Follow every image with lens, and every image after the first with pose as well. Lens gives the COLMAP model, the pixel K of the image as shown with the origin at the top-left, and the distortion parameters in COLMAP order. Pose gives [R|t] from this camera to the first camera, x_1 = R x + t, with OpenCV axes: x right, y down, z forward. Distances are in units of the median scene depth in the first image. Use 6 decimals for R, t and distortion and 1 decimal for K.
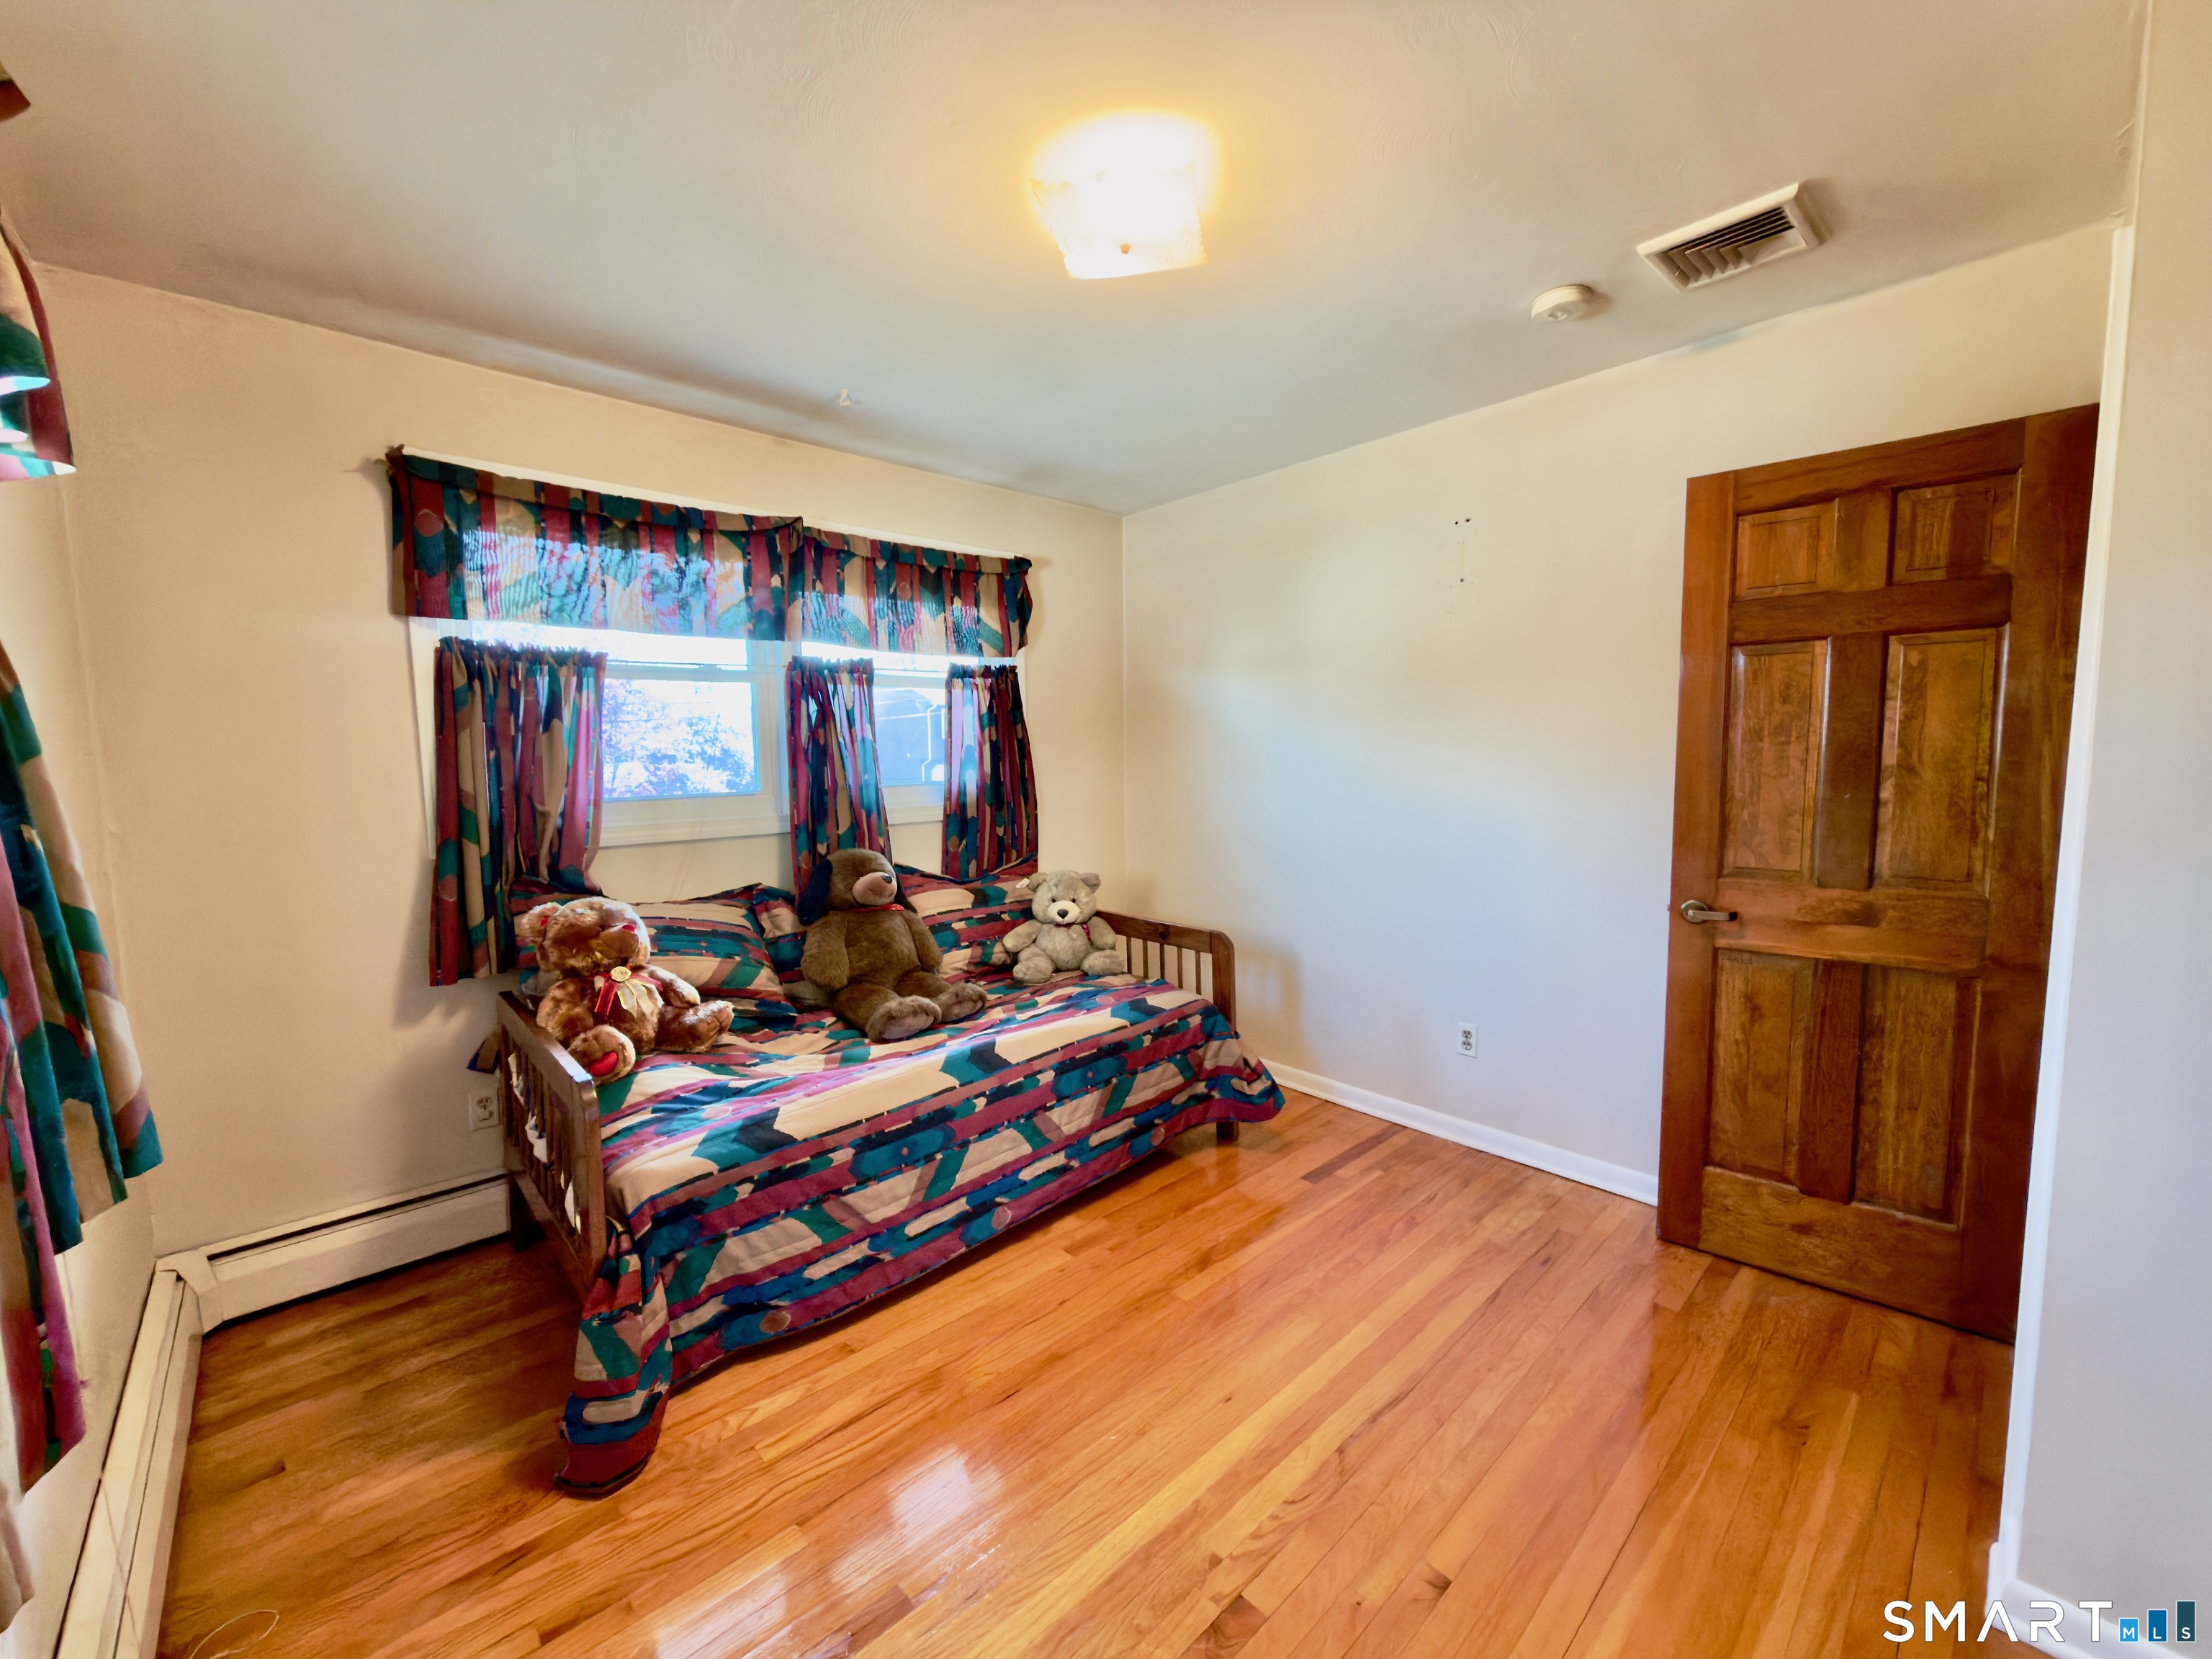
lens RADIAL K [[891.6, 0, 1106.0], [0, 891.6, 829.5], [0, 0, 1]] dist [0.000866, 0.000084]
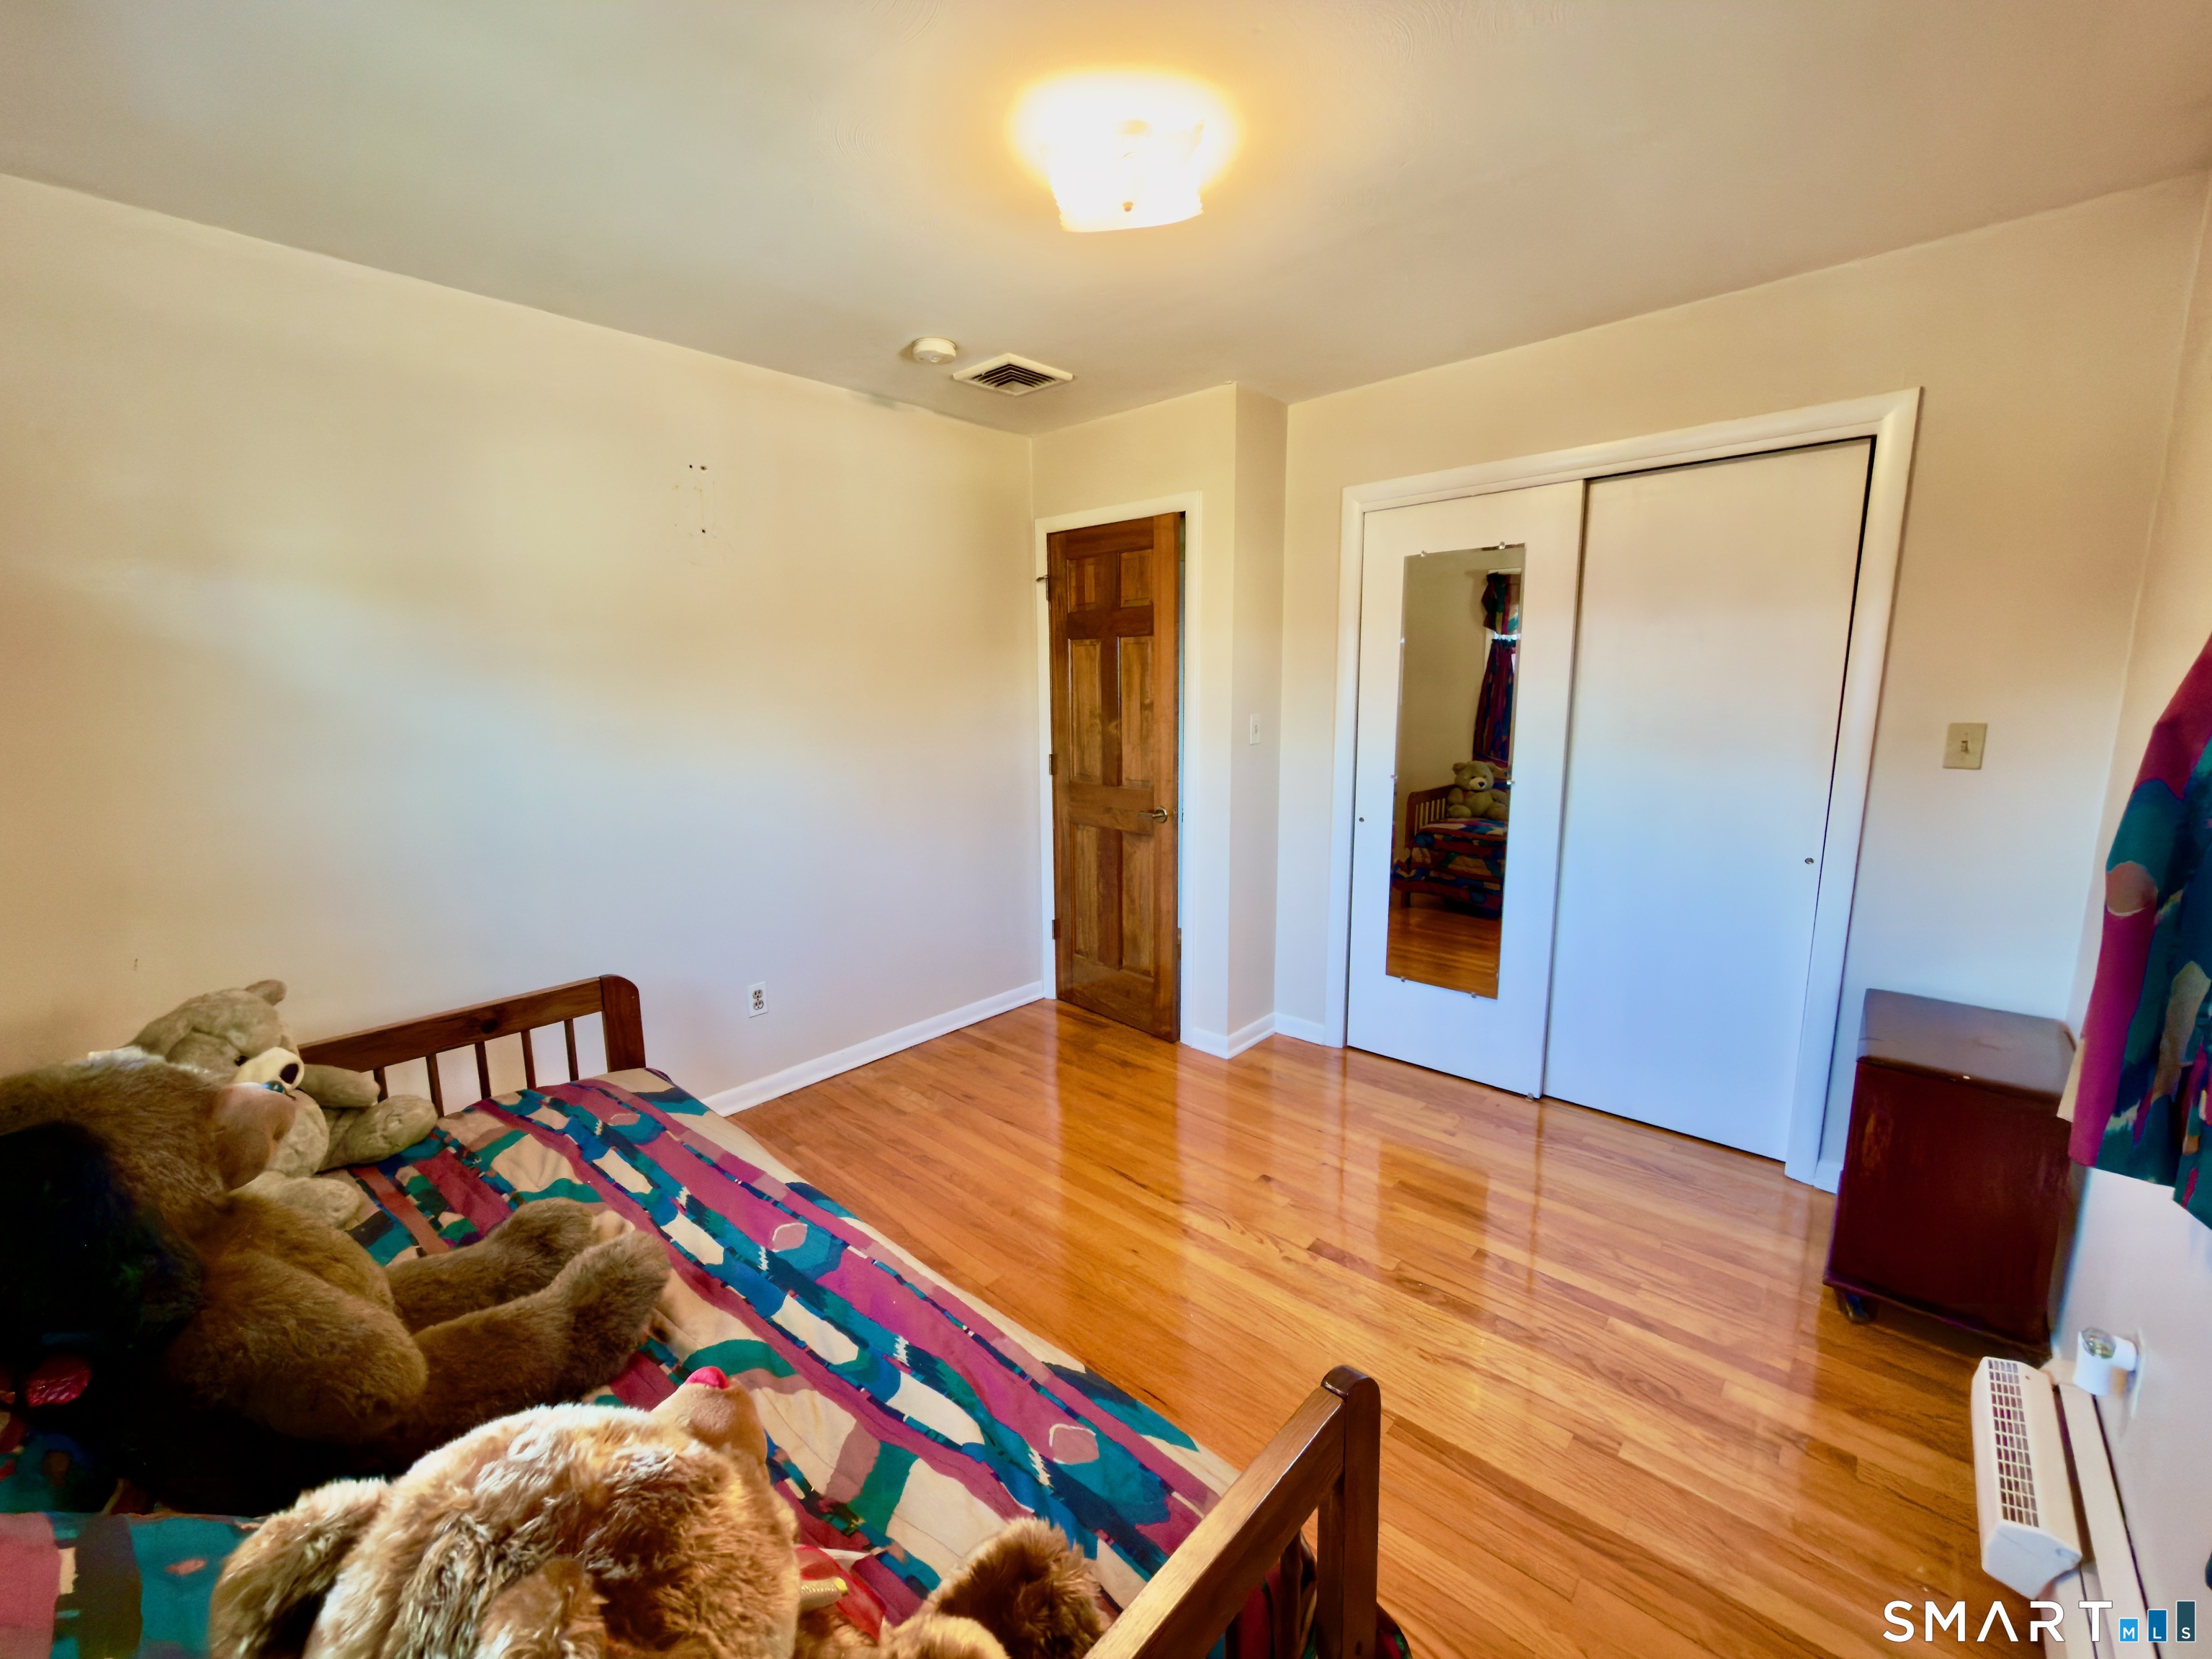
lens RADIAL K [[891.6, 0, 1106.0], [0, 891.6, 829.5], [0, 0, 1]] dist [0.000866, 0.000084]
pose [[-0.093142, -0.143962, 0.985190, -0.630665], [0.105217, 0.982528, 0.153520, -0.070603], [-0.990078, 0.117958, -0.076367, 0.698603]]
